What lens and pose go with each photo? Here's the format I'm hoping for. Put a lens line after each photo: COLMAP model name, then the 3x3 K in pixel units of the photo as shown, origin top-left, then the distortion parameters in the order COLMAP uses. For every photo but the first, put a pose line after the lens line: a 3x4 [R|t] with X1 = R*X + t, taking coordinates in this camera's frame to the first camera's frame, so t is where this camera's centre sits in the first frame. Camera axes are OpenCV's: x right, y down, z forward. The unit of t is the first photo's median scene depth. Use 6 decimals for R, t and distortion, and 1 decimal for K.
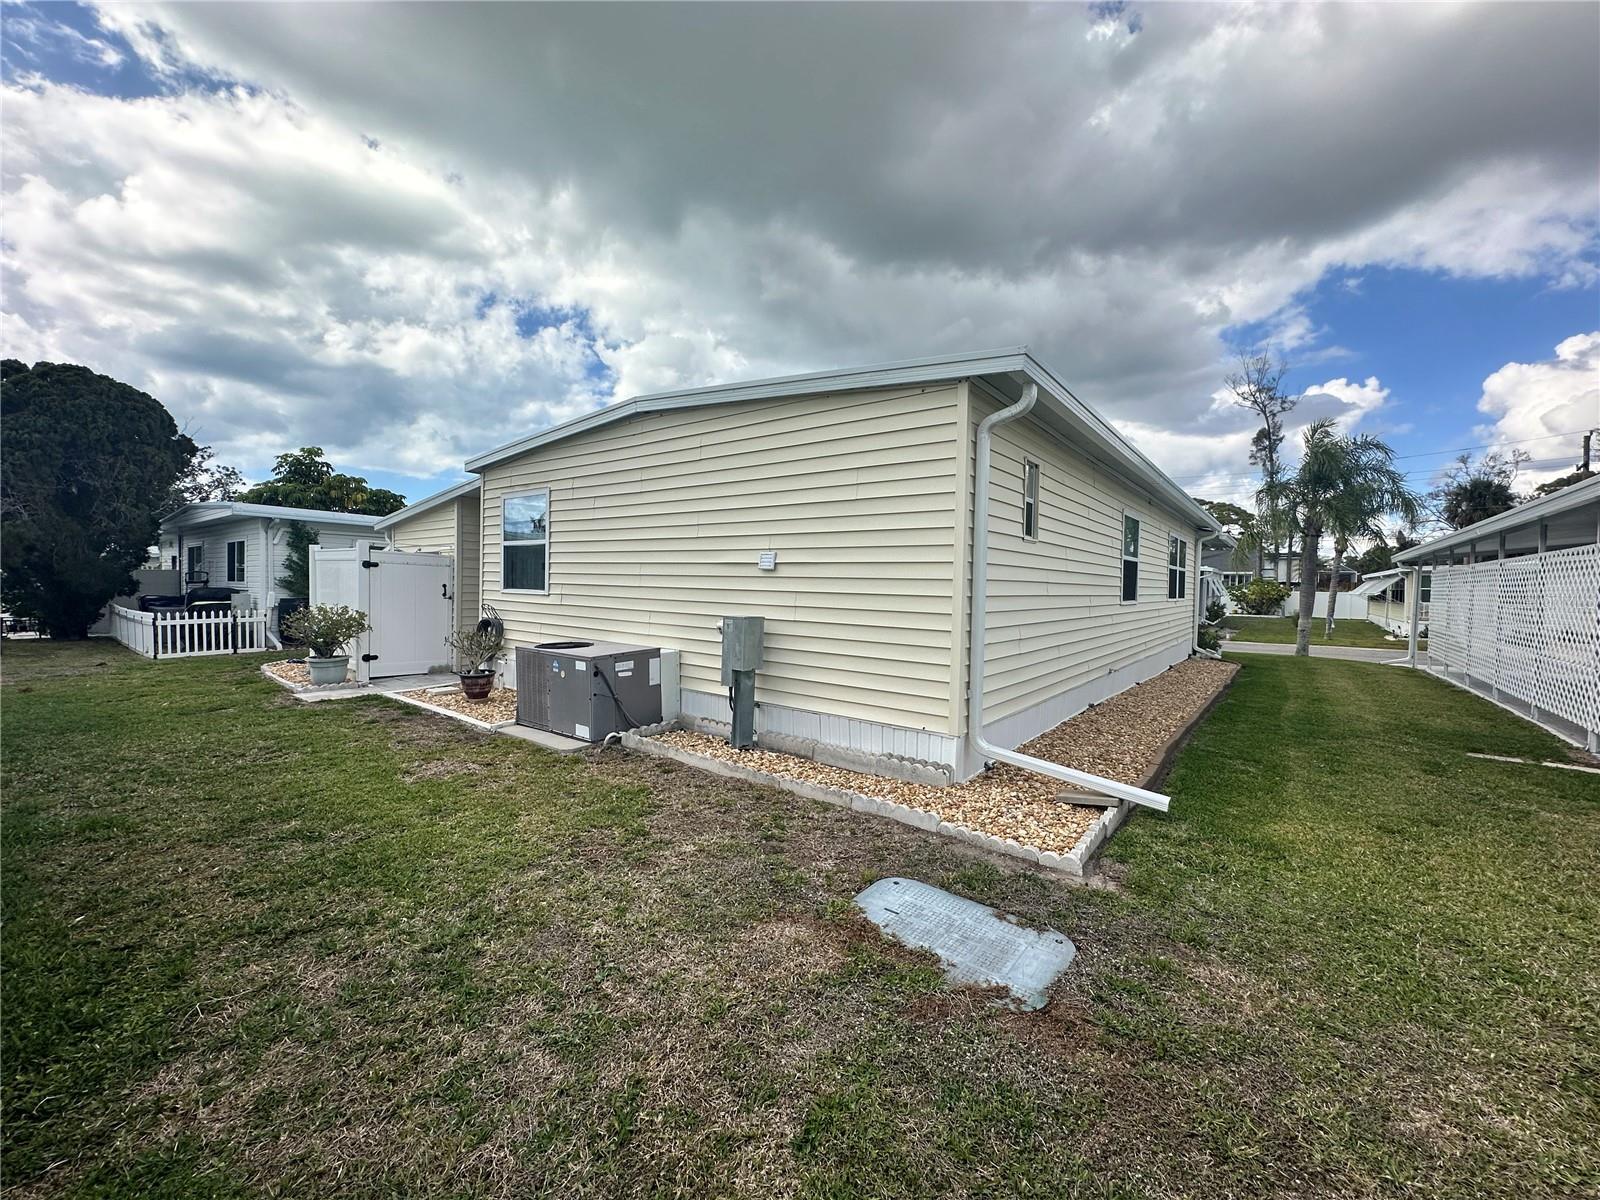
lens RADIAL K [[640.6, 0, 798.7], [0, 640.6, 604.4], [0, 0, 1]] dist [-0.001096, -0.000251]
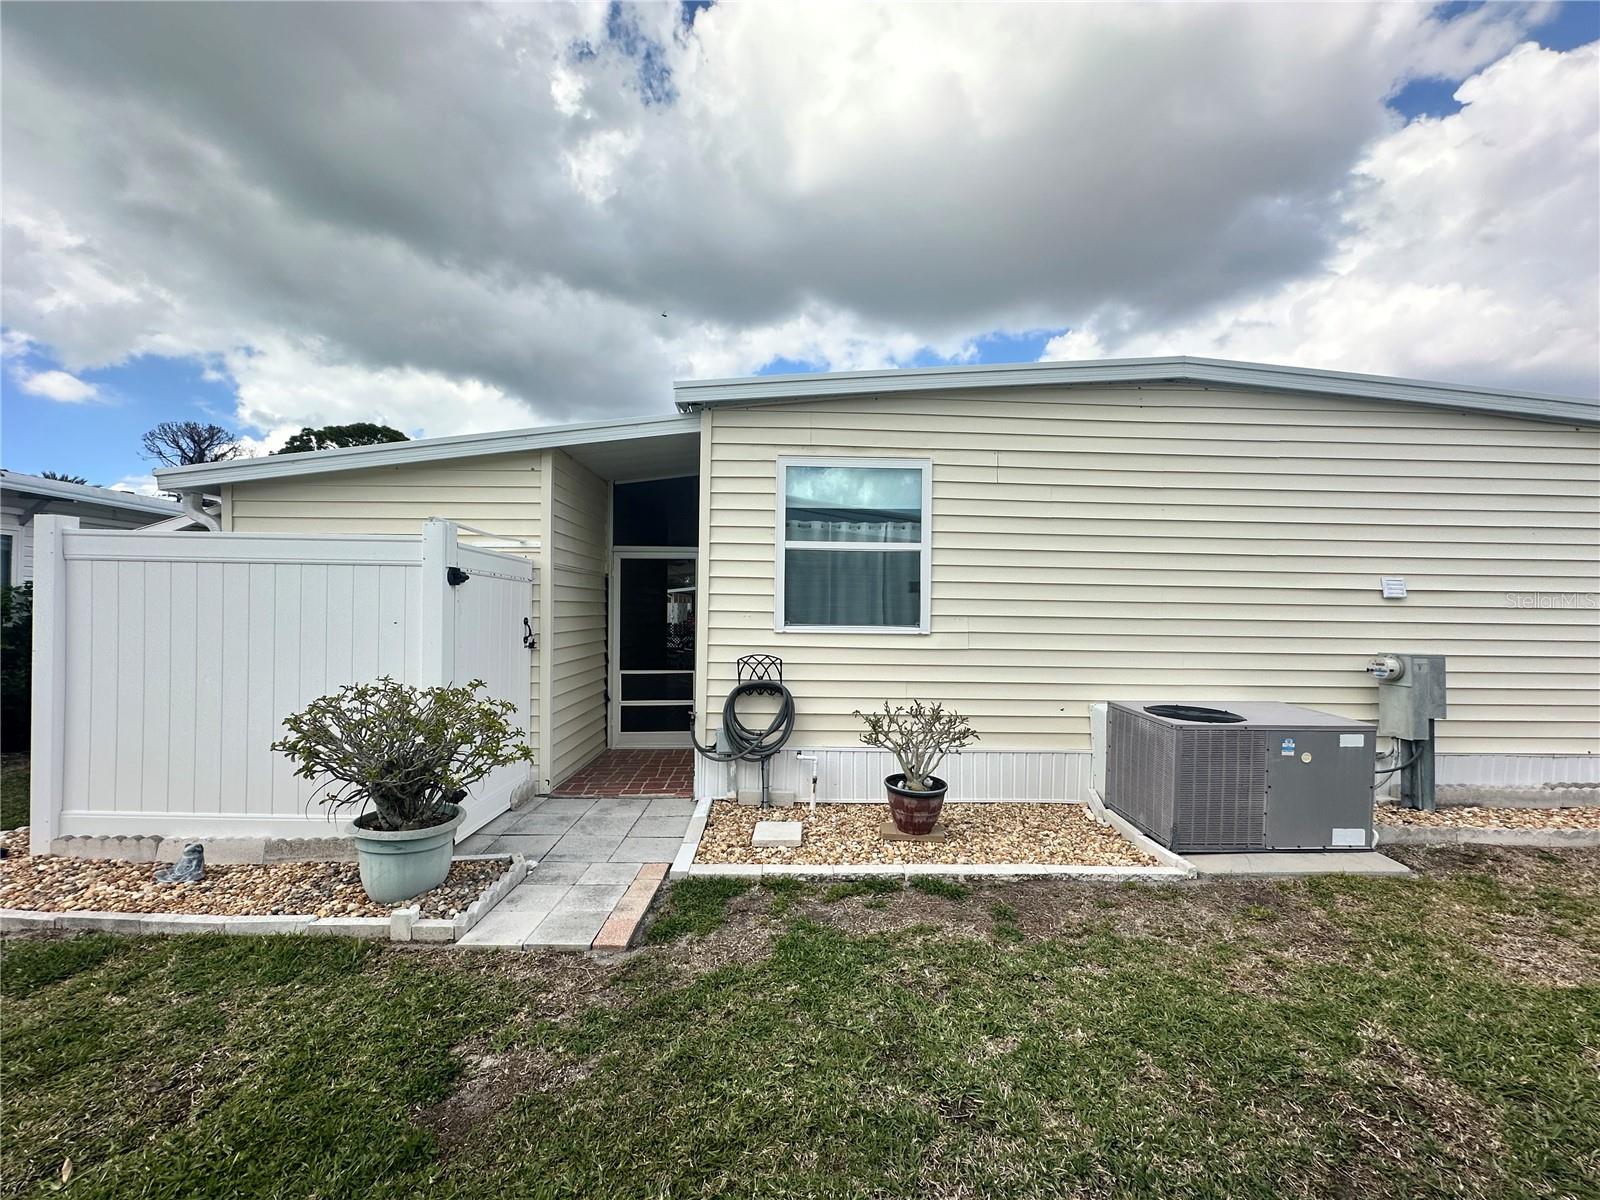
lens RADIAL K [[640.6, 0, 754.7], [0, 640.6, 607.2], [0, 0, 1]] dist [-0.001096, -0.000251]
pose [[0.772630, -0.011694, 0.634749, -0.904829], [0.023419, 0.999675, -0.010089, -0.038174], [-0.634425, 0.022660, 0.772652, 0.631003]]
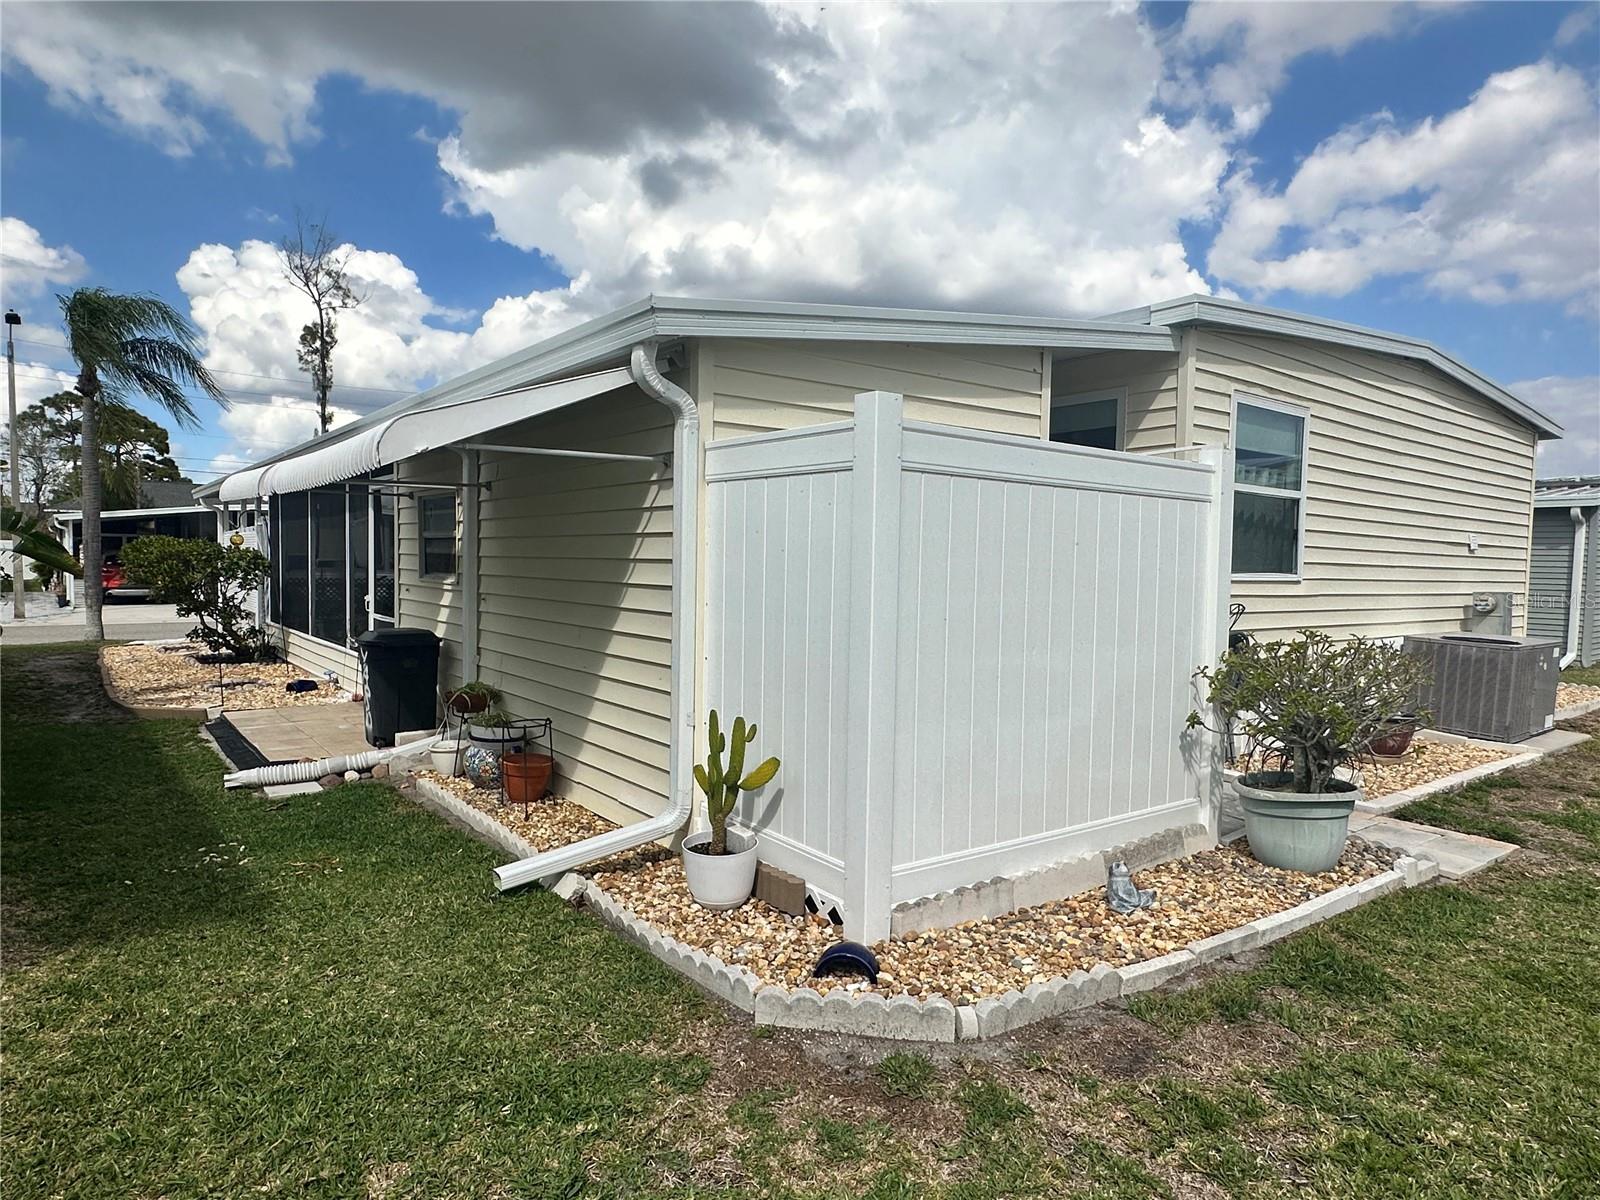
lens RADIAL K [[955.4, 0, 803.5], [0, 955.4, 603.5], [0, 0, 1]] dist [-0.000540, 0.000074]
pose [[0.263697, -0.060283, 0.962720, -1.424856], [0.017077, 0.998181, 0.057826, -0.055046], [-0.964454, 0.001192, 0.264247, 1.223675]]
